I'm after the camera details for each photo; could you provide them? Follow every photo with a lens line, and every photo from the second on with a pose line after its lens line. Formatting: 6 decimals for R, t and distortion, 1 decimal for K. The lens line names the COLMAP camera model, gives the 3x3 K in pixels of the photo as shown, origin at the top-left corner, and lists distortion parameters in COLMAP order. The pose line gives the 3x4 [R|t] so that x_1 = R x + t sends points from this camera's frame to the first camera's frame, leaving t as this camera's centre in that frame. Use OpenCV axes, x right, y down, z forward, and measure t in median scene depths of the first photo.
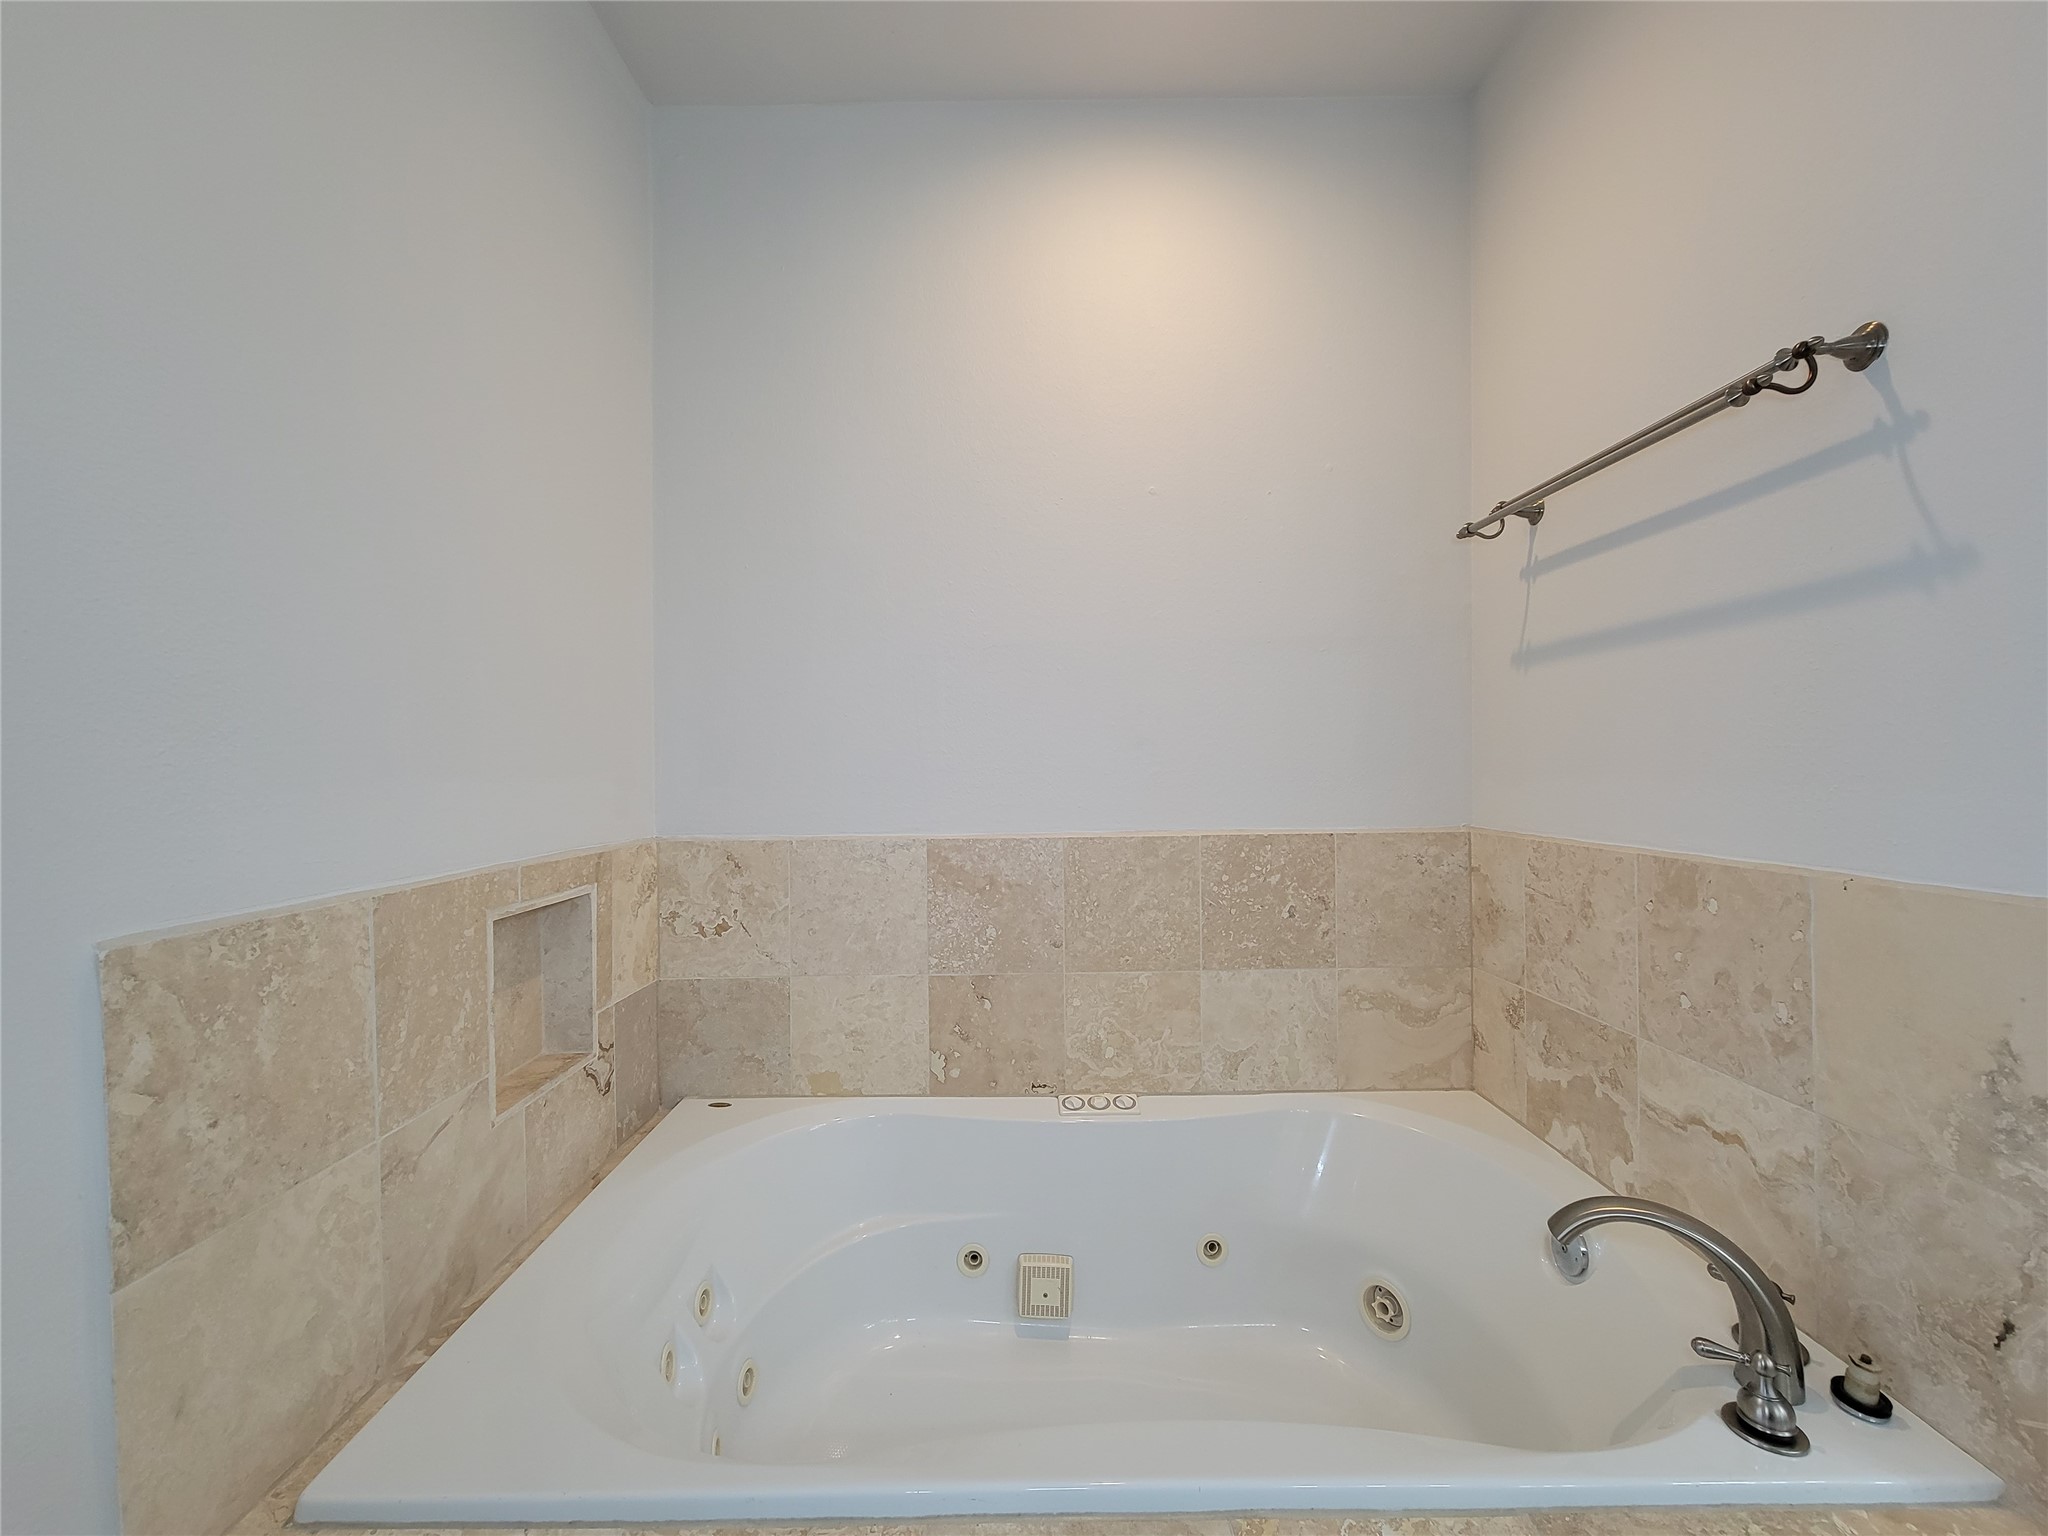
lens RADIAL K [[831.5, 0, 1011.0], [0, 831.5, 768.9], [0, 0, 1]] dist [0.000840, -0.000638]
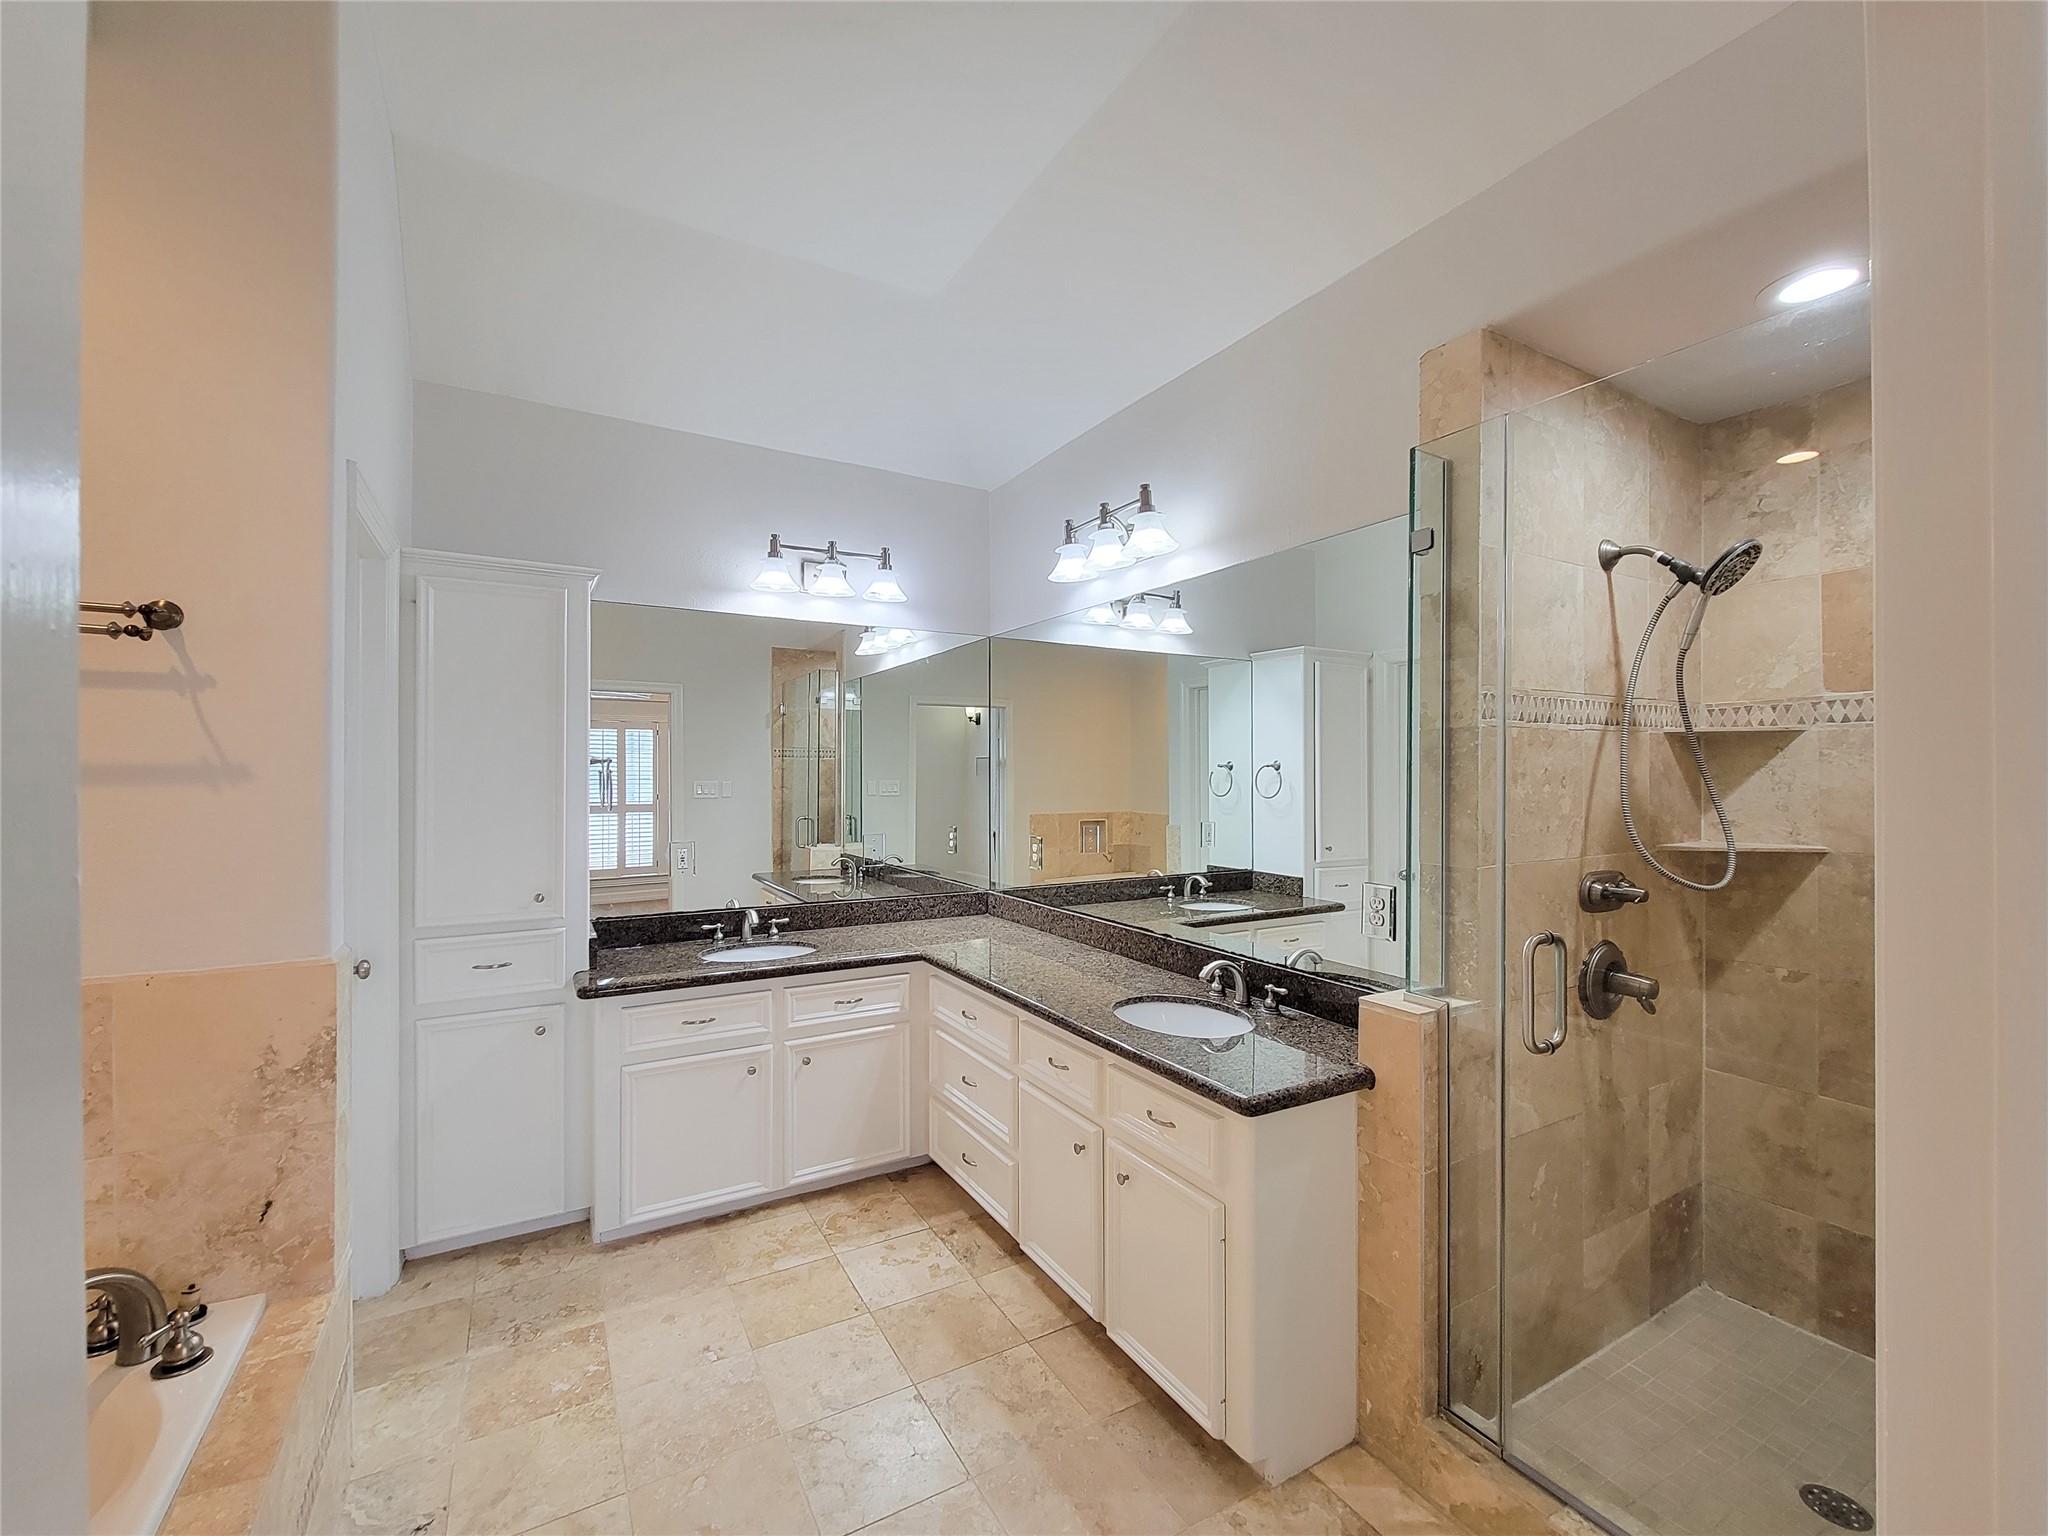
lens RADIAL K [[862.3, 0, 1024.0], [0, 862.3, 768.0], [0, 0, 1]] dist [-0.001146, -0.001061]
pose [[-0.490514, 0.009335, 0.871383, -1.177434], [0.004717, 0.999956, -0.008058, -0.239951], [-0.871421, 0.000158, -0.490537, 0.461668]]
